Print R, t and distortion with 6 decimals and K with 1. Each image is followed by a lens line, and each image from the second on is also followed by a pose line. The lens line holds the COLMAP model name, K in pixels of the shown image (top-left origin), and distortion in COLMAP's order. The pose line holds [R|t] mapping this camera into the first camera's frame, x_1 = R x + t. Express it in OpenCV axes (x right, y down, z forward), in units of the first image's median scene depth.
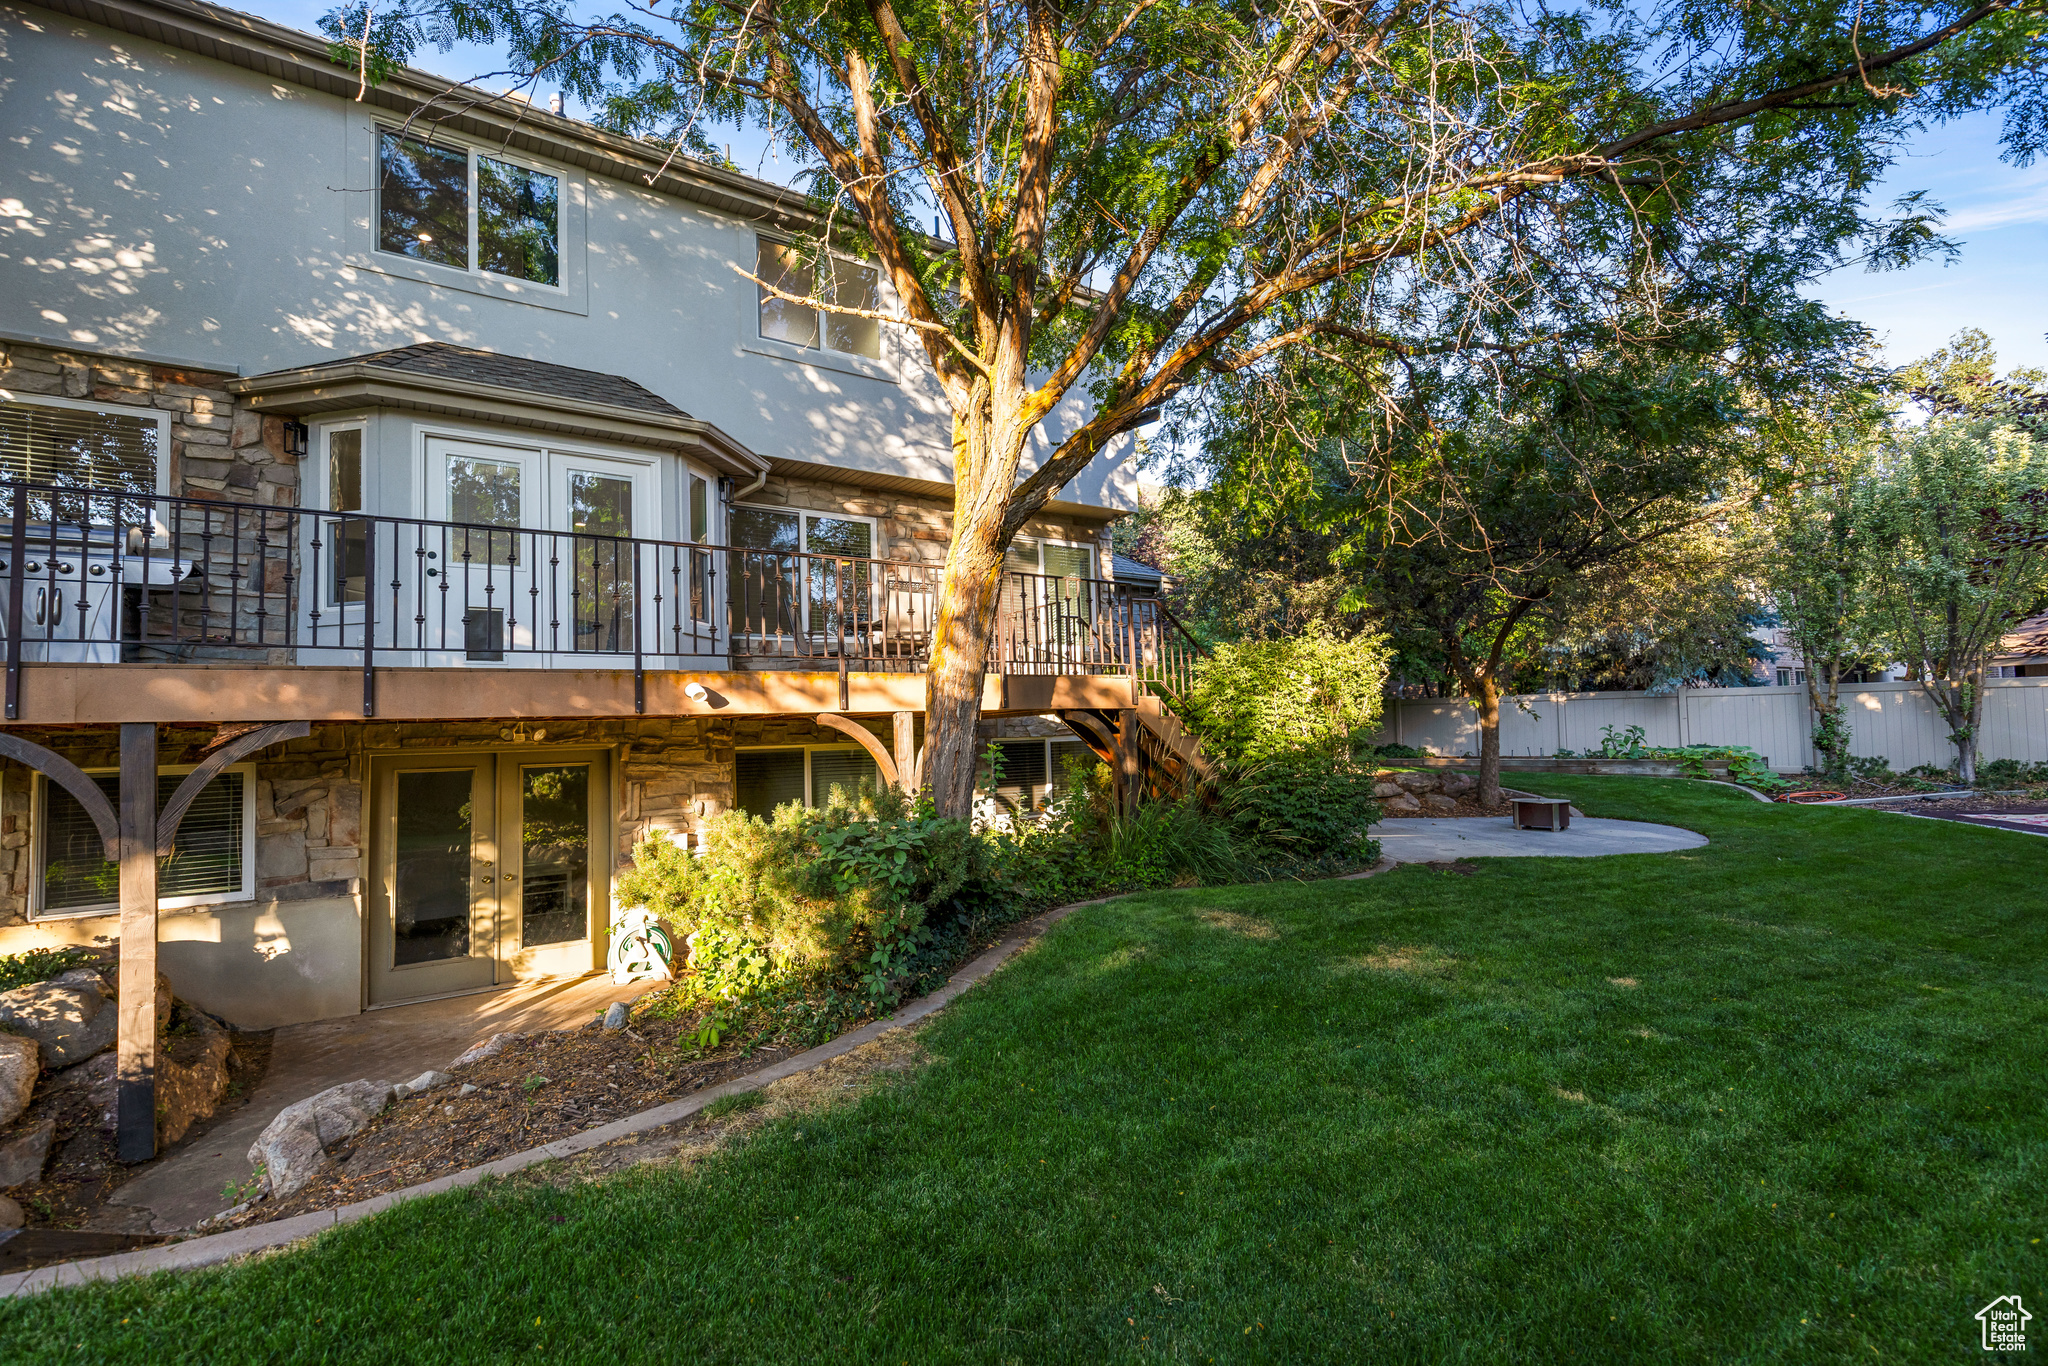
lens RADIAL K [[956.9, 0, 1024.0], [0, 956.9, 683.0], [0, 0, 1]] dist [0.015300, 0.000035]
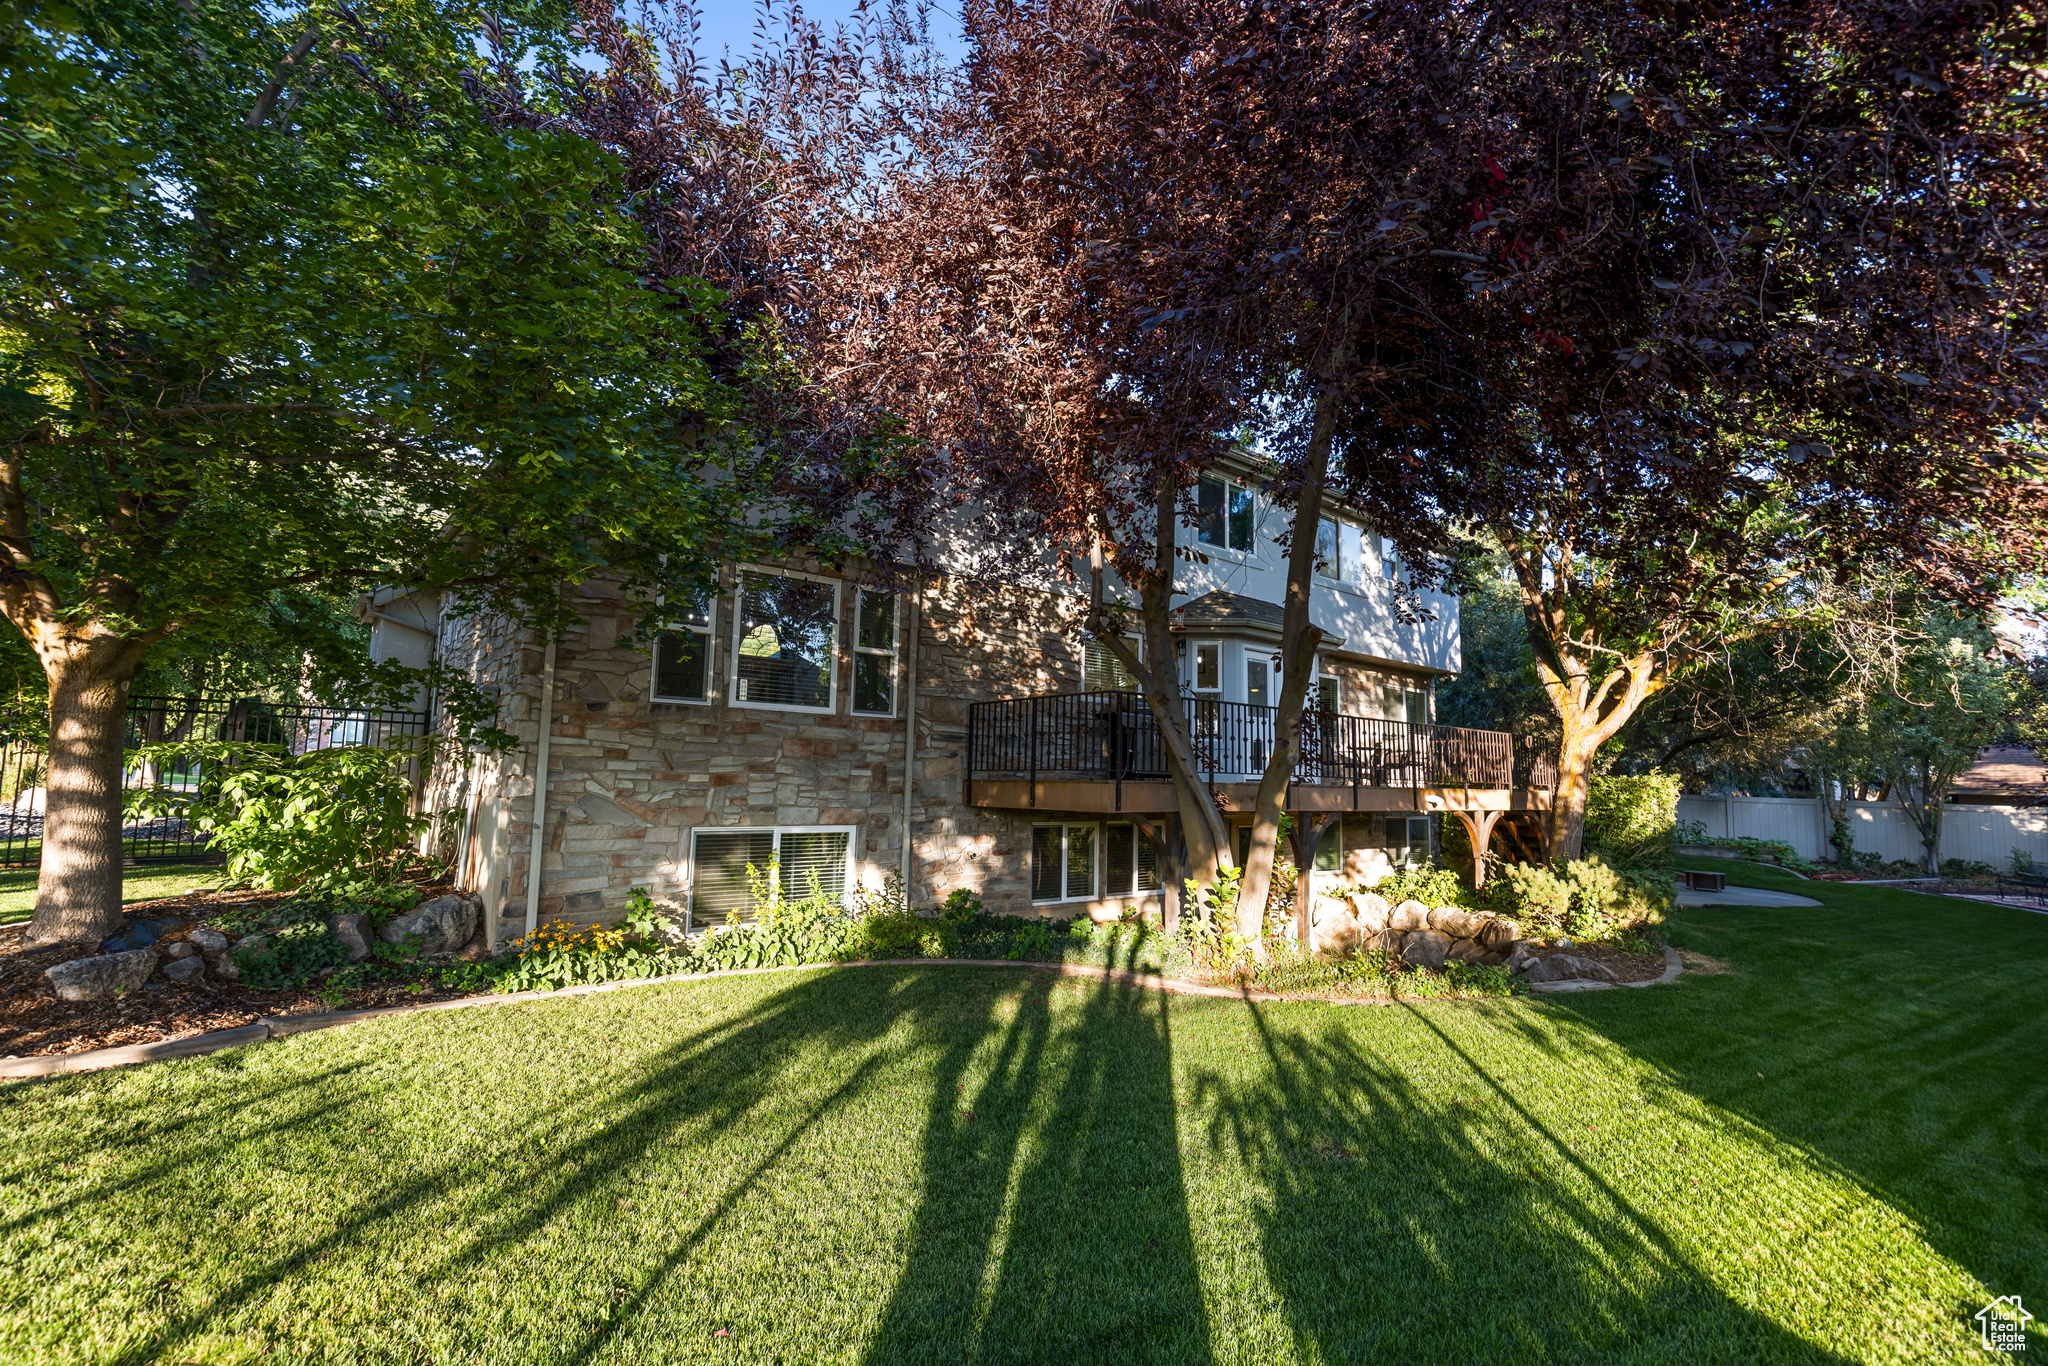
lens RADIAL K [[956.9, 0, 1024.0], [0, 956.9, 683.0], [0, 0, 1]] dist [0.015300, 0.000035]
pose [[0.994370, 0.061056, 0.086605, -0.667794], [-0.056837, 0.997112, -0.050379, -0.041087], [-0.089430, 0.045173, 0.994968, -0.448834]]
